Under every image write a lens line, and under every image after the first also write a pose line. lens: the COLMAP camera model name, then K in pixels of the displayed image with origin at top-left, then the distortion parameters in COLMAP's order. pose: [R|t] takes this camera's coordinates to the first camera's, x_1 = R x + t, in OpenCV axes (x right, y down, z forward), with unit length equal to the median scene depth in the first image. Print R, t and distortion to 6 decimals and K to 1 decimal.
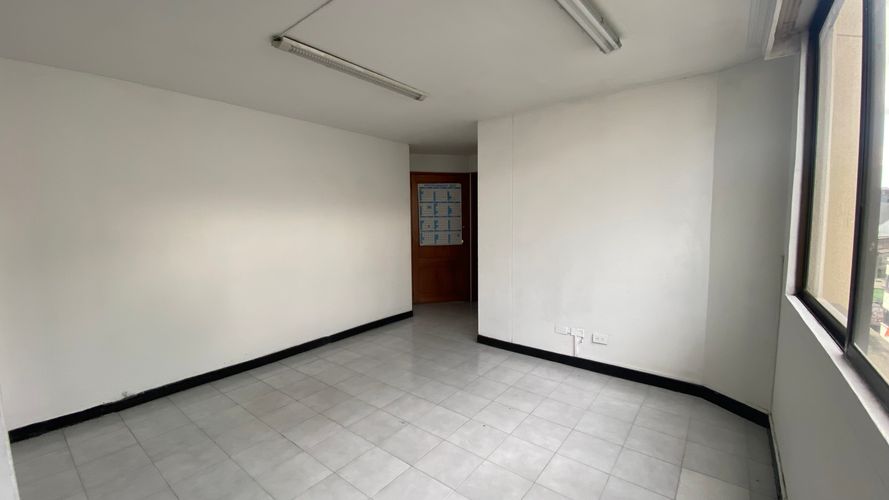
lens RADIAL K [[359.0, 0, 442.1], [0, 359.0, 251.8], [0, 0, 1]] dist [0.023907, -0.022347]
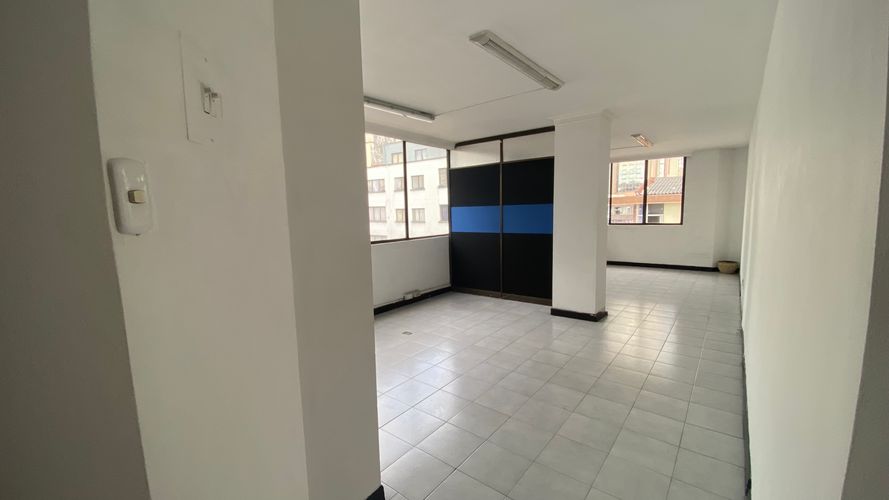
lens RADIAL K [[359.0, 0, 442.1], [0, 359.0, 251.8], [0, 0, 1]] dist [0.023907, -0.022347]
pose [[-0.999431, 0.032184, 0.010043, 0.024927], [0.033580, 0.976823, 0.211398, -0.173925], [-0.003006, 0.211615, -0.977348, 1.941527]]
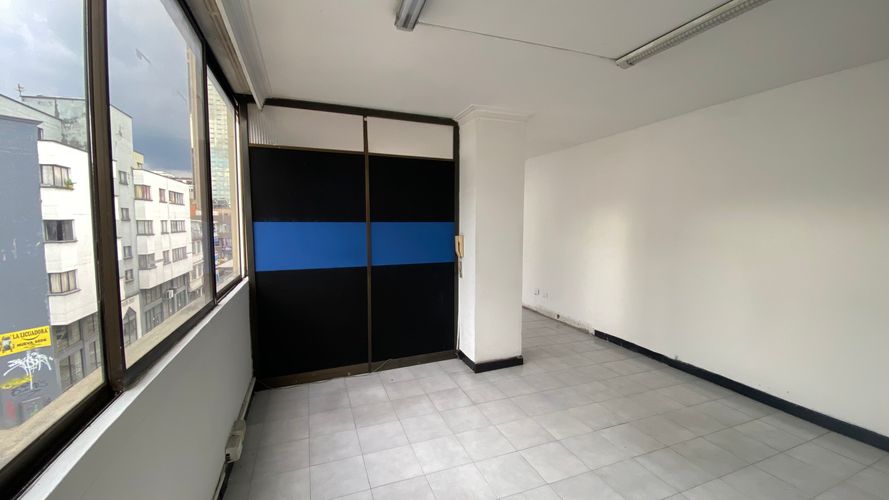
lens RADIAL K [[359.0, 0, 442.1], [0, 359.0, 251.8], [0, 0, 1]] dist [0.023907, -0.022347]
pose [[-0.514325, 0.080933, -0.853768, 0.603632], [-0.076307, 0.987270, 0.139557, -0.089356], [0.854194, 0.136926, -0.501601, 0.849743]]
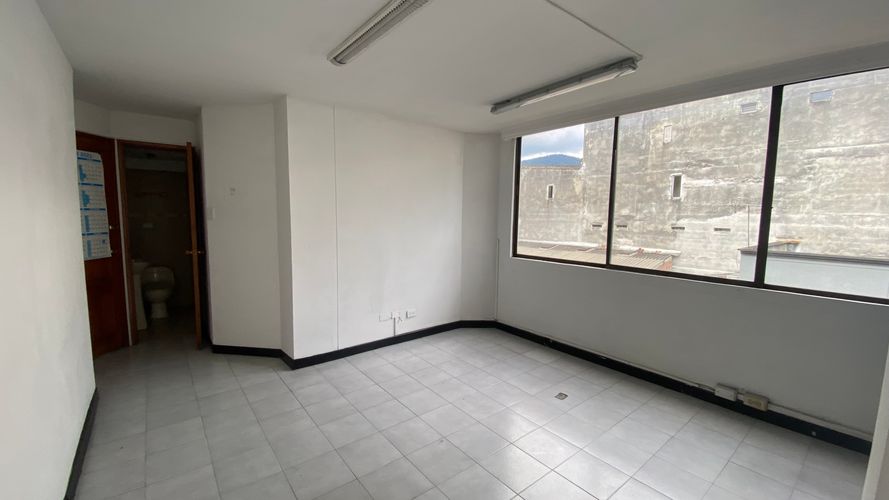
lens RADIAL K [[359.0, 0, 442.1], [0, 359.0, 251.8], [0, 0, 1]] dist [0.023907, -0.022347]
pose [[0.223152, -0.083260, 0.971221, -0.853140], [0.072571, 0.995000, 0.068624, -0.060865], [-0.972079, 0.055169, 0.228078, 0.677886]]
